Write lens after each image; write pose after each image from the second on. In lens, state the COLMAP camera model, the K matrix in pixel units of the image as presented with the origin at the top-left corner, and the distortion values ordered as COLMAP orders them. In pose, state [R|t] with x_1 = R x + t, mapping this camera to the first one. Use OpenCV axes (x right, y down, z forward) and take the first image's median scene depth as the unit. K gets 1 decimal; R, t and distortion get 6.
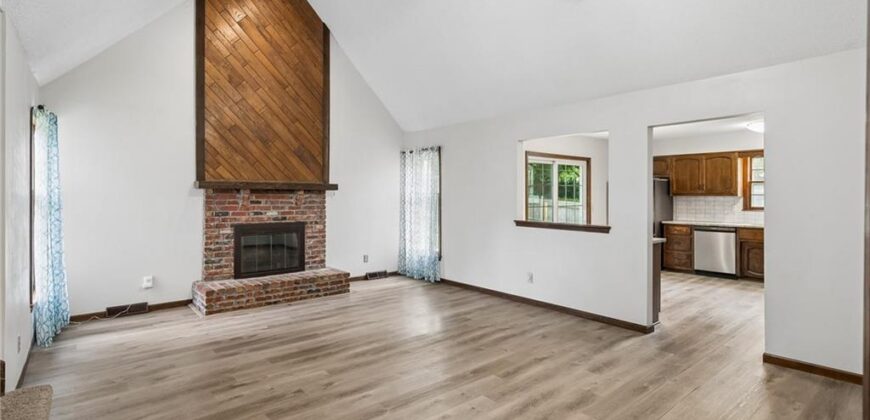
lens RADIAL K [[420.4, 0, 432.3], [0, 420.4, 196.4], [0, 0, 1]] dist [-0.001519, -0.000034]
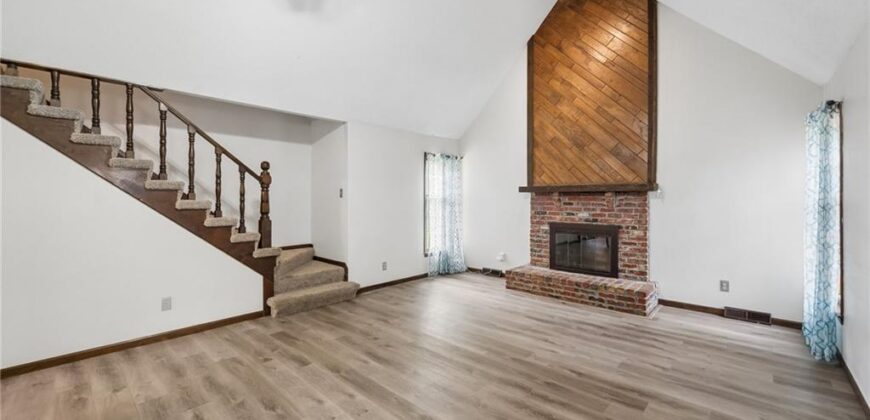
lens RADIAL K [[346.9, 0, 434.7], [0, 346.9, 197.8], [0, 0, 1]] dist [-0.000233, -0.000112]
pose [[0.131811, -0.003729, -0.991268, 0.407359], [0.000264, 0.999993, -0.003726, 0.001388], [0.991275, 0.000229, 0.131811, 0.501068]]
